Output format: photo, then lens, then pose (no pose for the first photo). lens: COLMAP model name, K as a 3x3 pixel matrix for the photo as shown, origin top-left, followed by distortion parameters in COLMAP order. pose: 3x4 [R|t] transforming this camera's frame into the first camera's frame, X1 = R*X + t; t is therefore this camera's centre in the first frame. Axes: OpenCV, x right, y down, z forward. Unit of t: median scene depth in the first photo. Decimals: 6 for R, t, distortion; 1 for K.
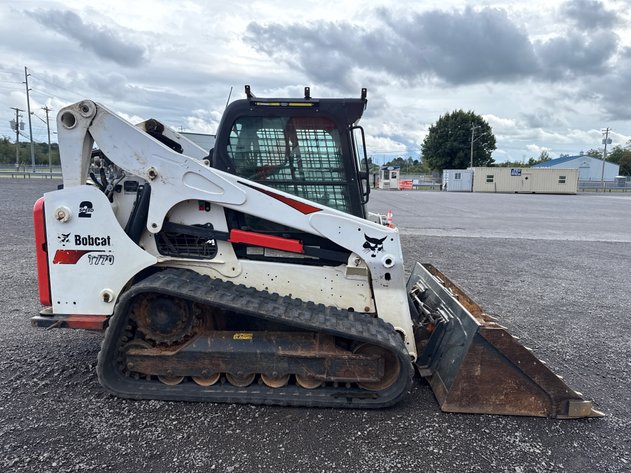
lens RADIAL K [[439.5, 0, 317.1], [0, 439.5, 240.3], [0, 0, 1]] dist [0.071220, -0.121049]
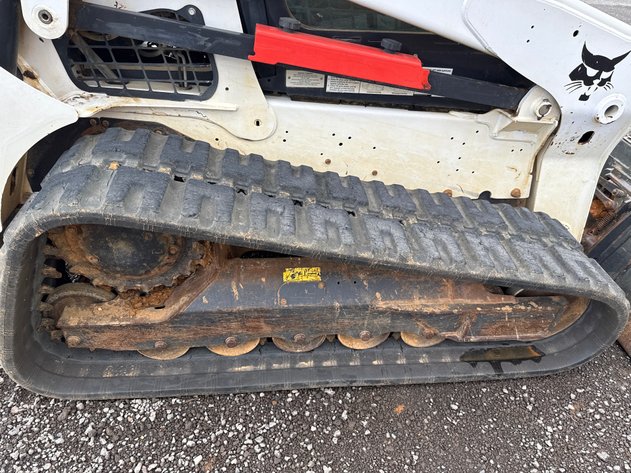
lens RADIAL K [[435.6, 0, 315.5], [0, 435.6, 236.5], [0, 0, 1]] dist [0.064139, -0.078836]
pose [[0.991342, -0.050486, 0.121213, -0.206126], [-0.015110, 0.873136, 0.487242, -0.056162], [-0.130435, -0.484855, 0.864813, 0.587604]]
